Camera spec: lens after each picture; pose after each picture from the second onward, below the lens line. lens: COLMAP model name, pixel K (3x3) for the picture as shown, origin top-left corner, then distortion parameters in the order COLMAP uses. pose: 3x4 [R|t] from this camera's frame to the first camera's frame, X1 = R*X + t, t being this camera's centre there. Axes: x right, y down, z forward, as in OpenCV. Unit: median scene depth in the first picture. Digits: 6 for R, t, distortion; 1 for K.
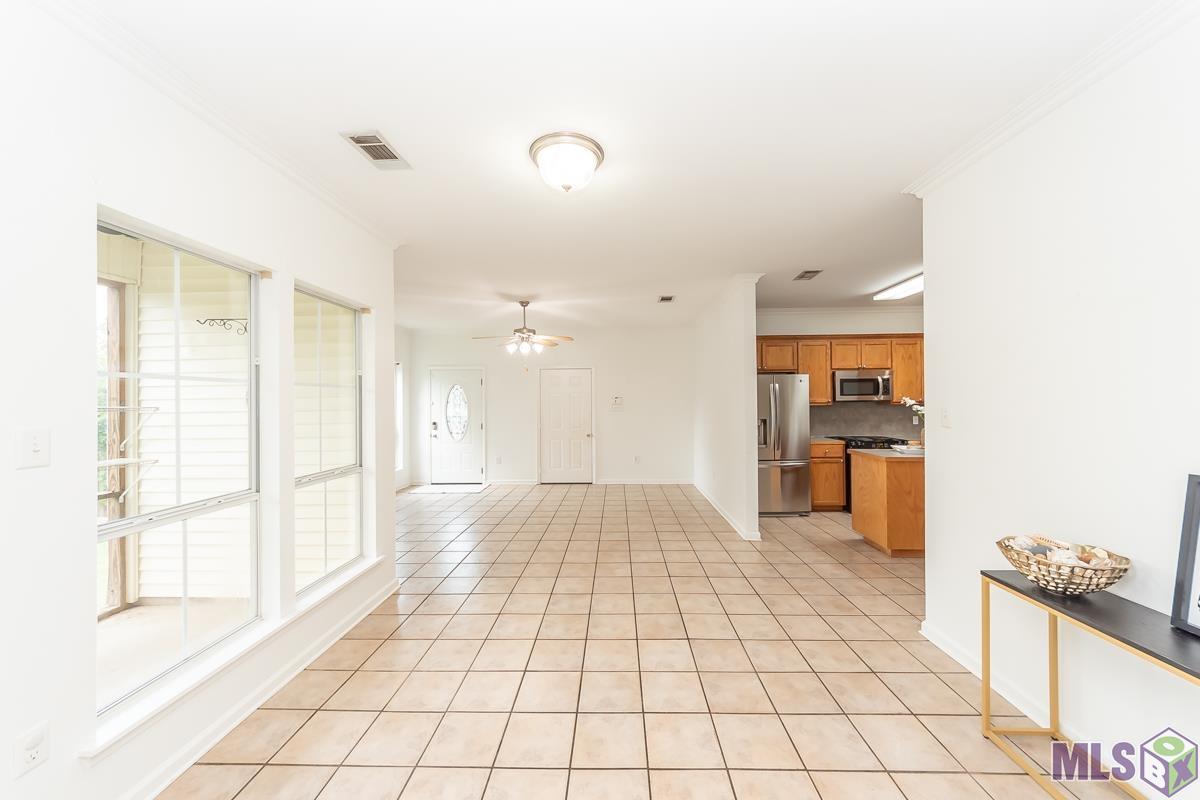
lens RADIAL K [[429.4, 0, 611.5], [0, 429.4, 400.0], [0, 0, 1]] dist [-0.003723, 0.000796]
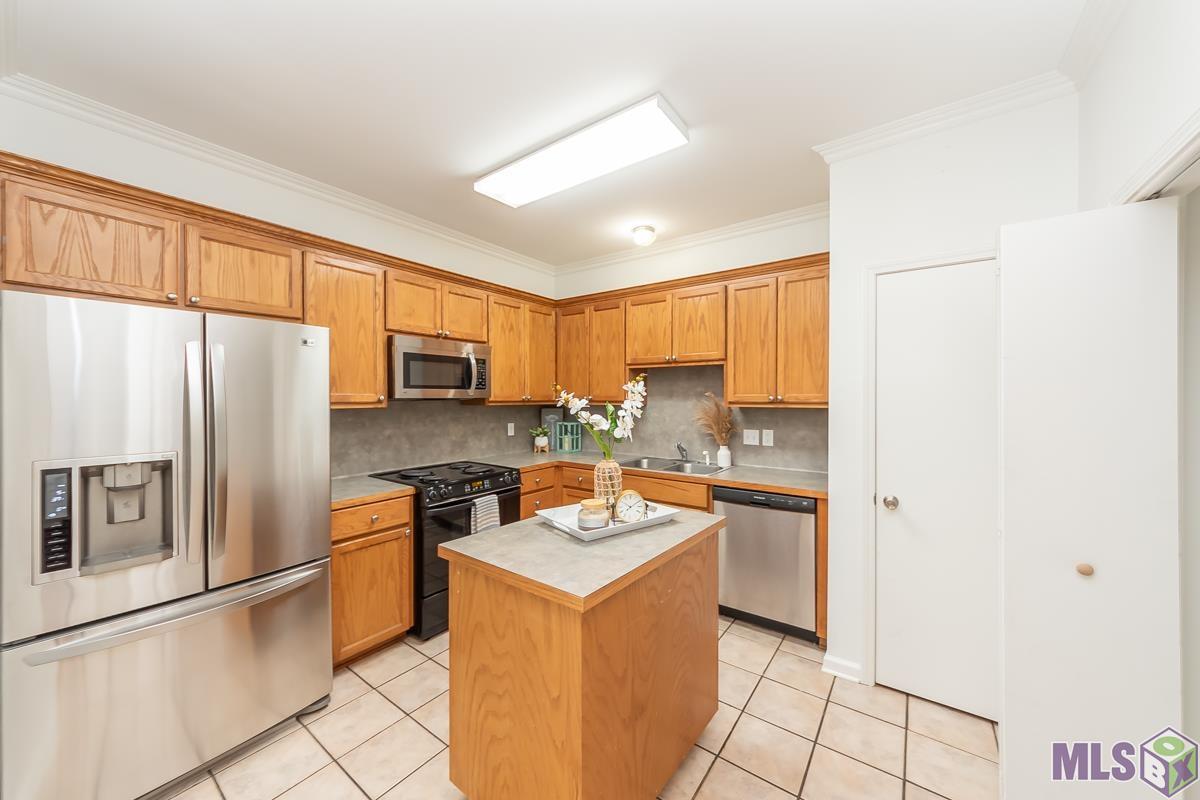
lens RADIAL K [[429.4, 0, 584.7], [0, 429.4, 401.5], [0, 0, 1]] dist [-0.003723, 0.000796]
pose [[0.600607, 0.003809, 0.799535, 0.362262], [-0.013070, 0.999902, 0.005054, 0.000161], [-0.799438, -0.013485, 0.600598, 0.731631]]
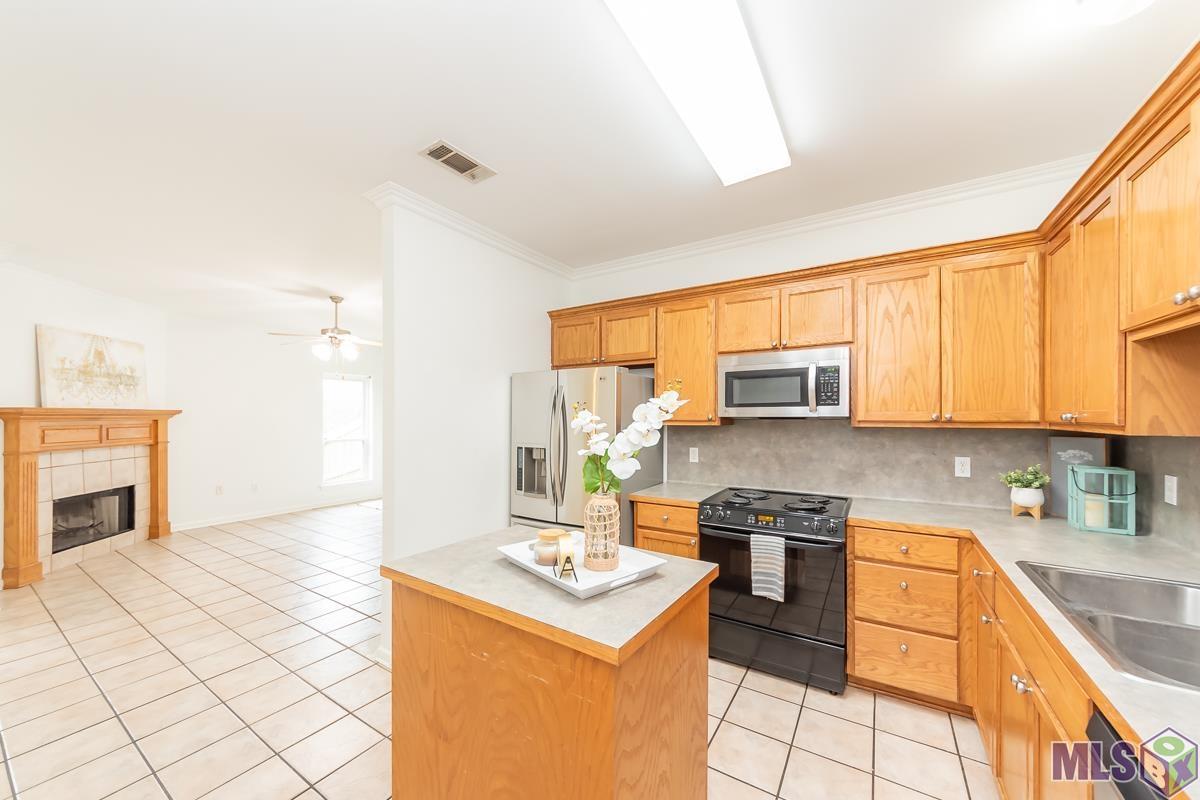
lens RADIAL K [[429.4, 0, 622.4], [0, 429.4, 417.0], [0, 0, 1]] dist [-0.003723, 0.000796]
pose [[0.862013, 0.012107, -0.506742, 0.895300], [-0.003075, 0.999821, 0.018658, -0.009527], [0.506877, -0.014526, 0.861896, 0.684274]]
